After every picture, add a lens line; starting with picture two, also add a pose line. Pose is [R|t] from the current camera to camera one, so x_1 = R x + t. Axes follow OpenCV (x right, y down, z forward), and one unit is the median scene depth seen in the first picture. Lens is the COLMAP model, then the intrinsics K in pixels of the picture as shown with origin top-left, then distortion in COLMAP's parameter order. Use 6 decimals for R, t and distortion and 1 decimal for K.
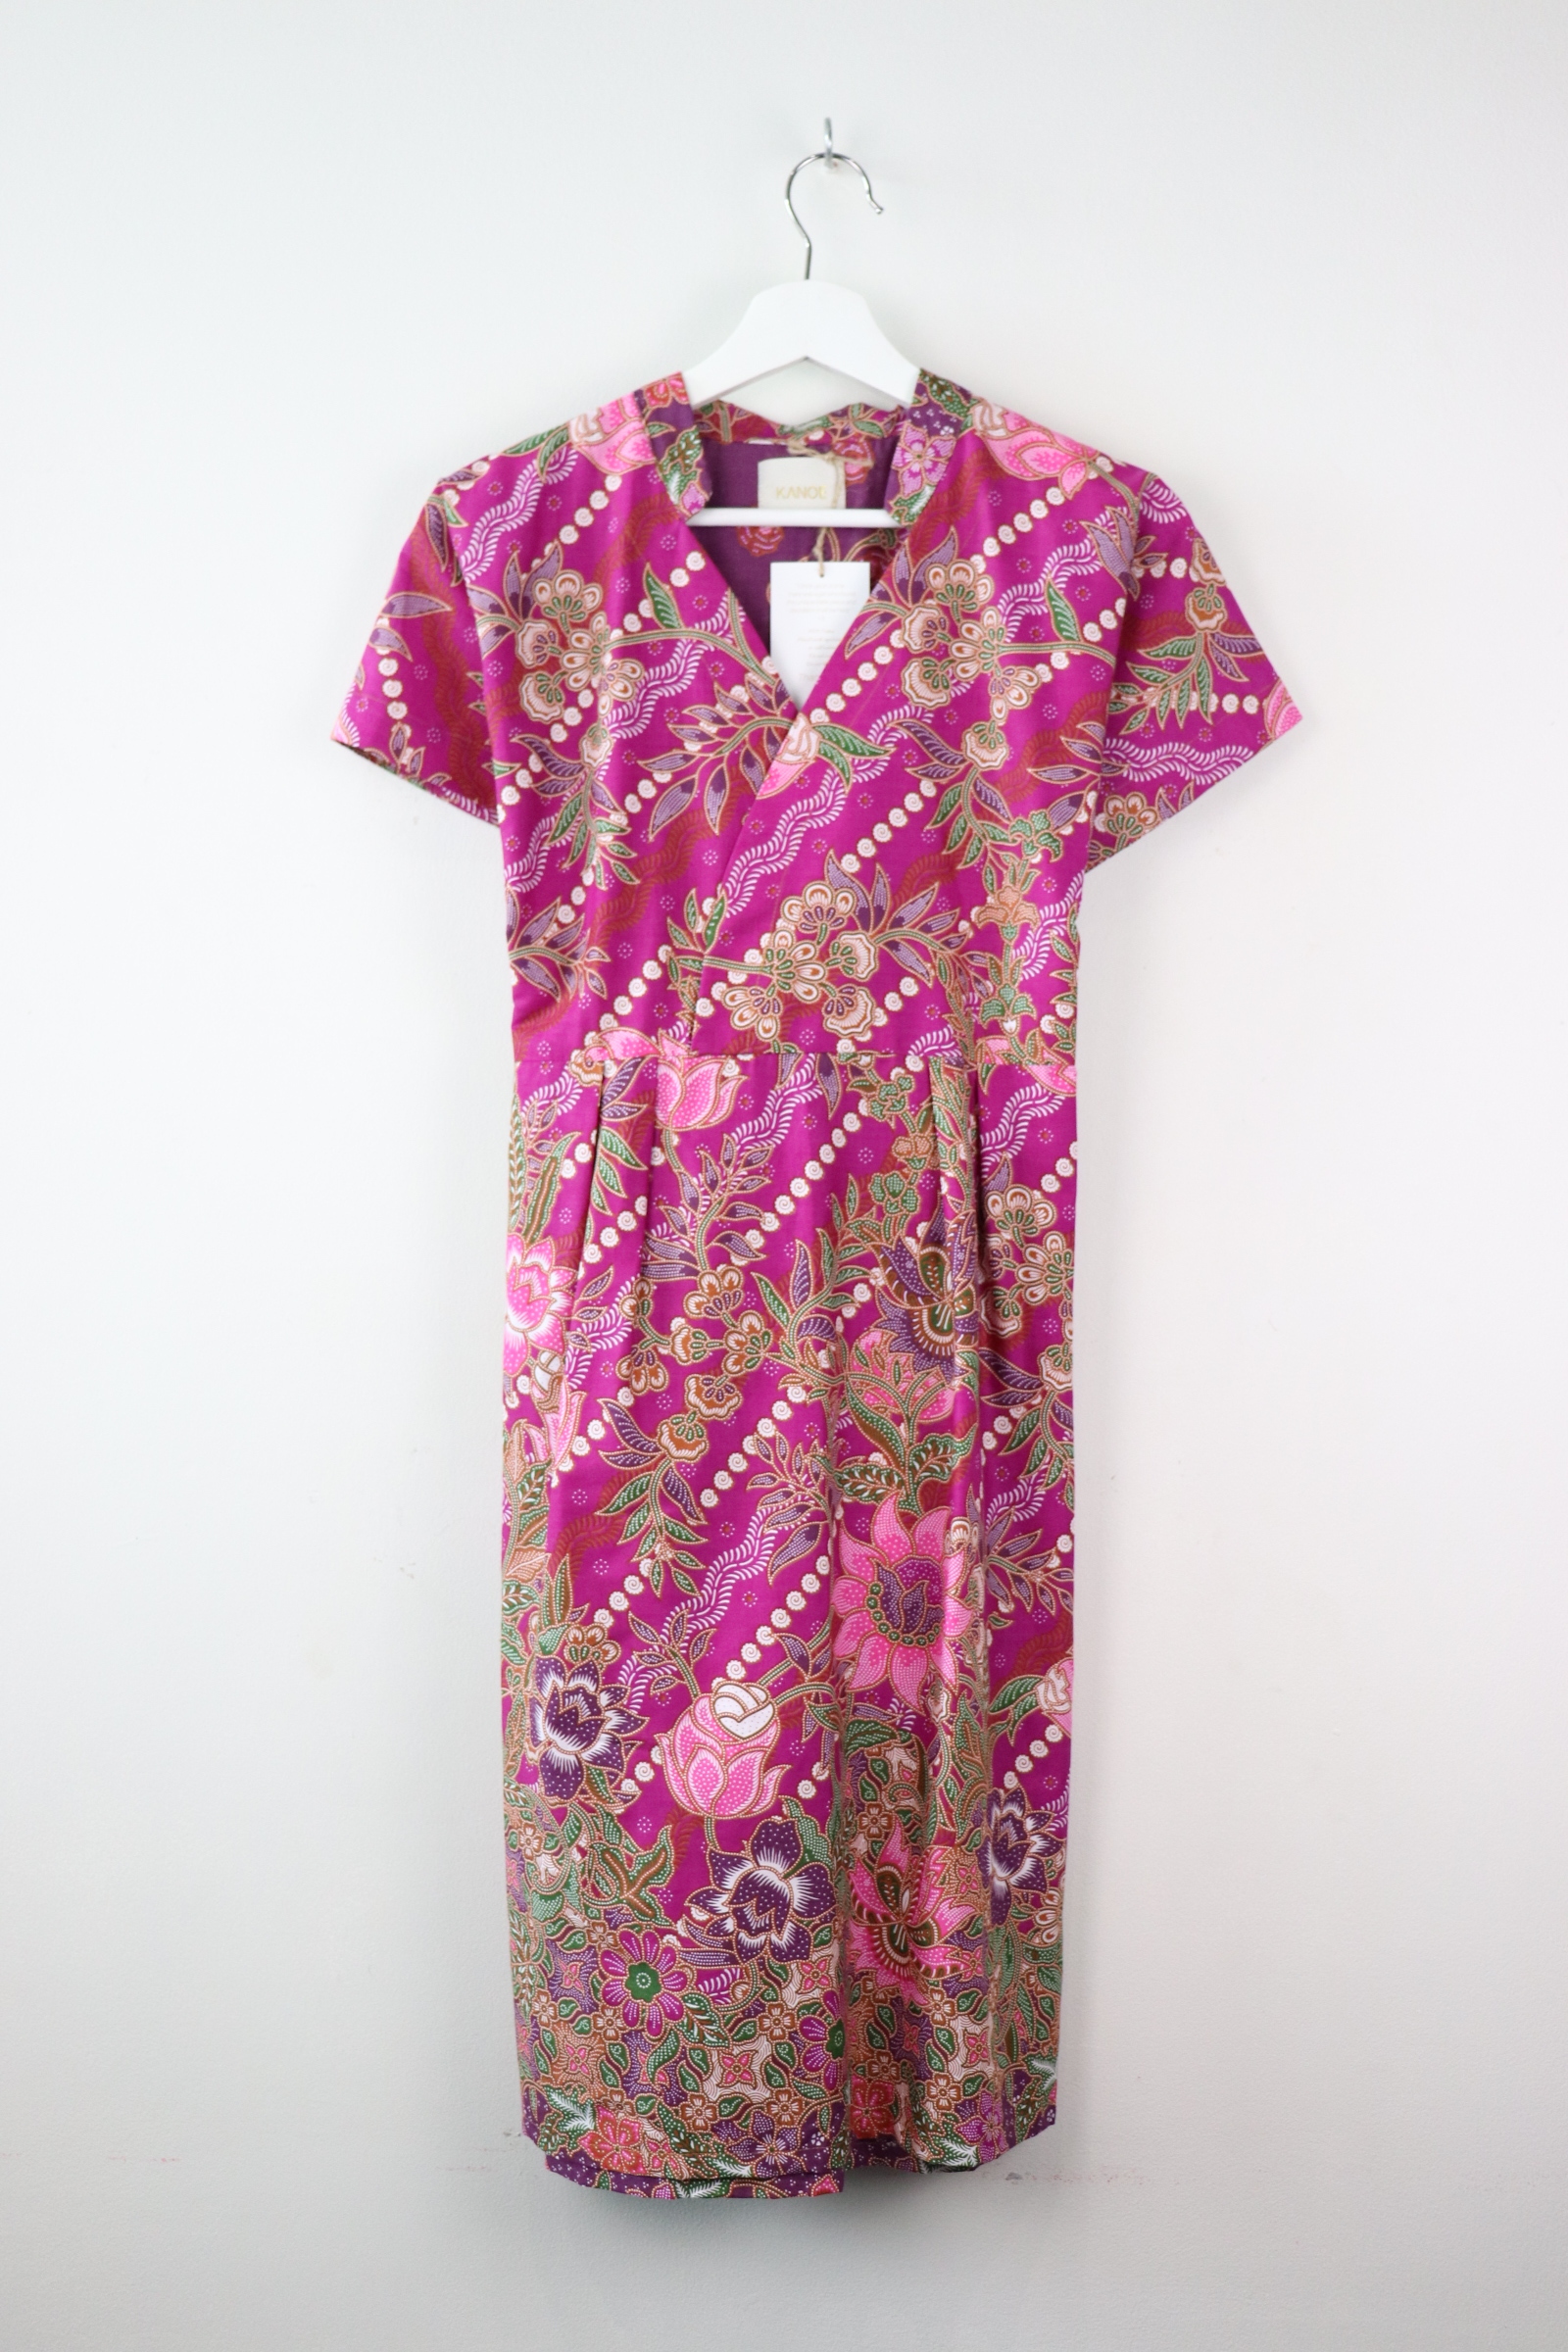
lens RADIAL K [[3585.5, 0, 832.8], [0, 3585.5, 1203.7], [0, 0, 1]] dist [-0.133398, 0.000000]
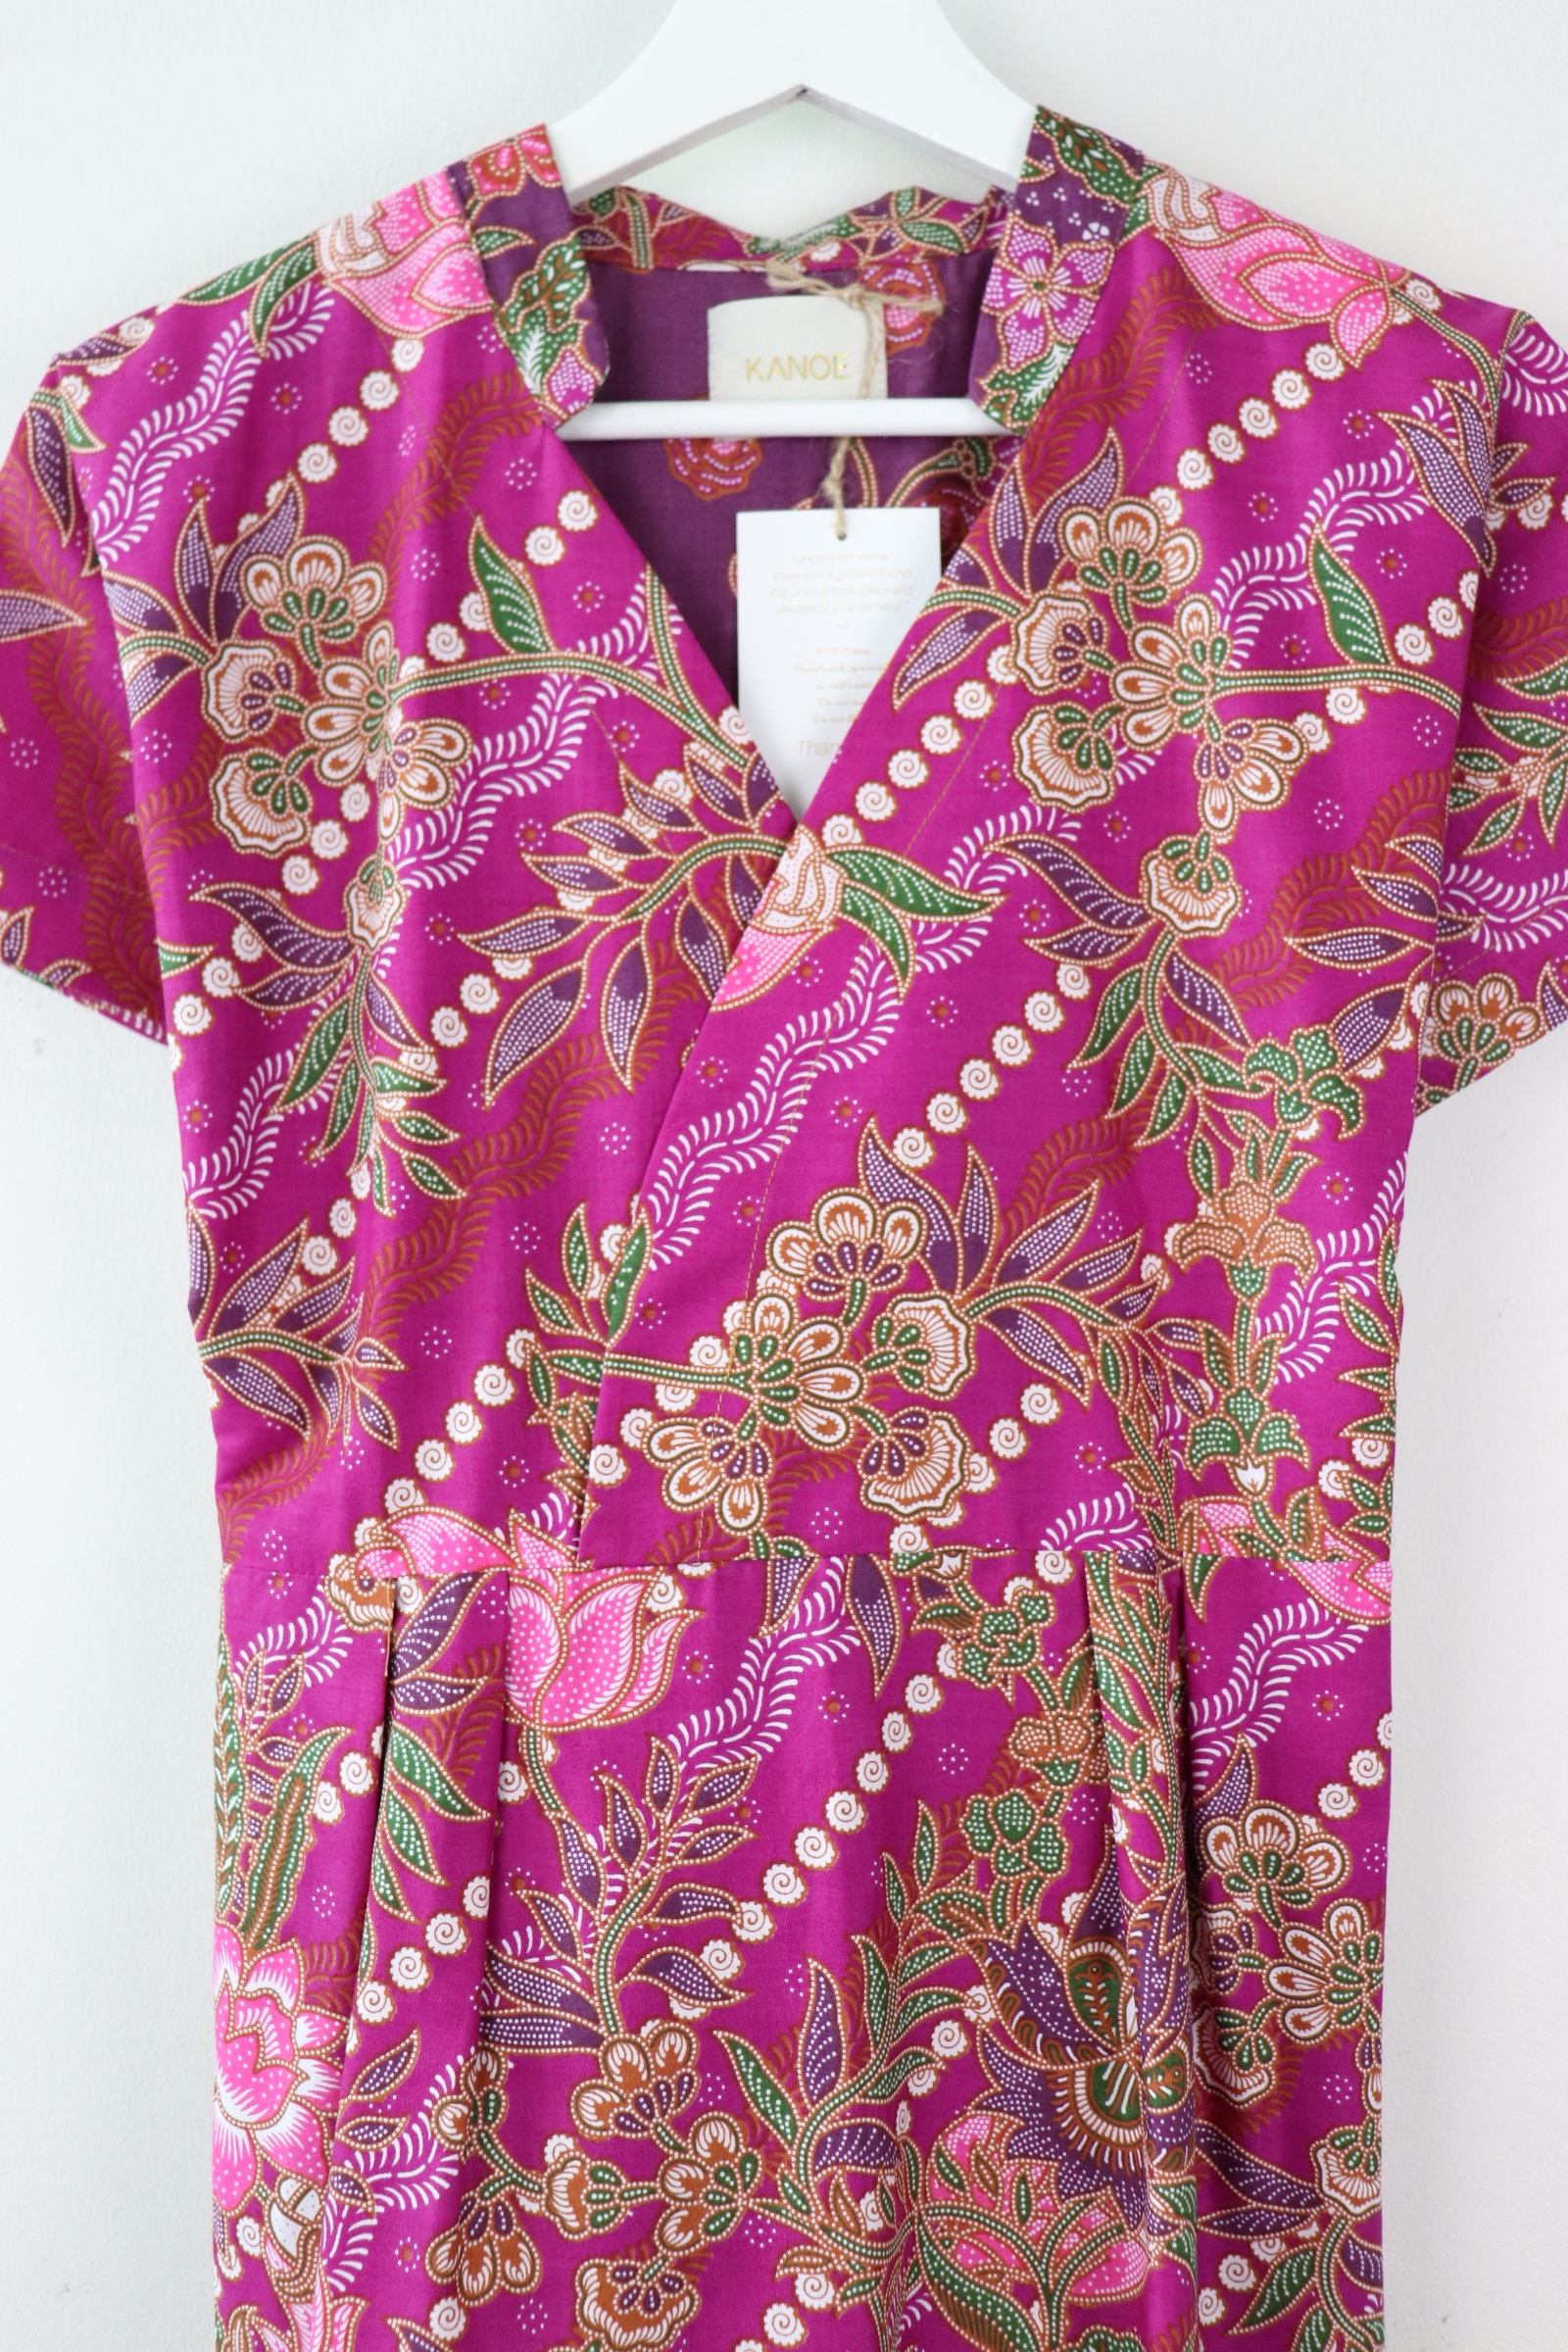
lens RADIAL K [[3585.5, 0, 738.0], [0, 3585.5, 1240.9], [0, 0, 1]] dist [-0.133398, 0.000000]
pose [[0.999449, -0.015391, -0.029414, -0.004373], [0.015719, 0.999816, 0.010966, -0.087464], [0.029240, -0.011423, 0.999507, 0.524195]]
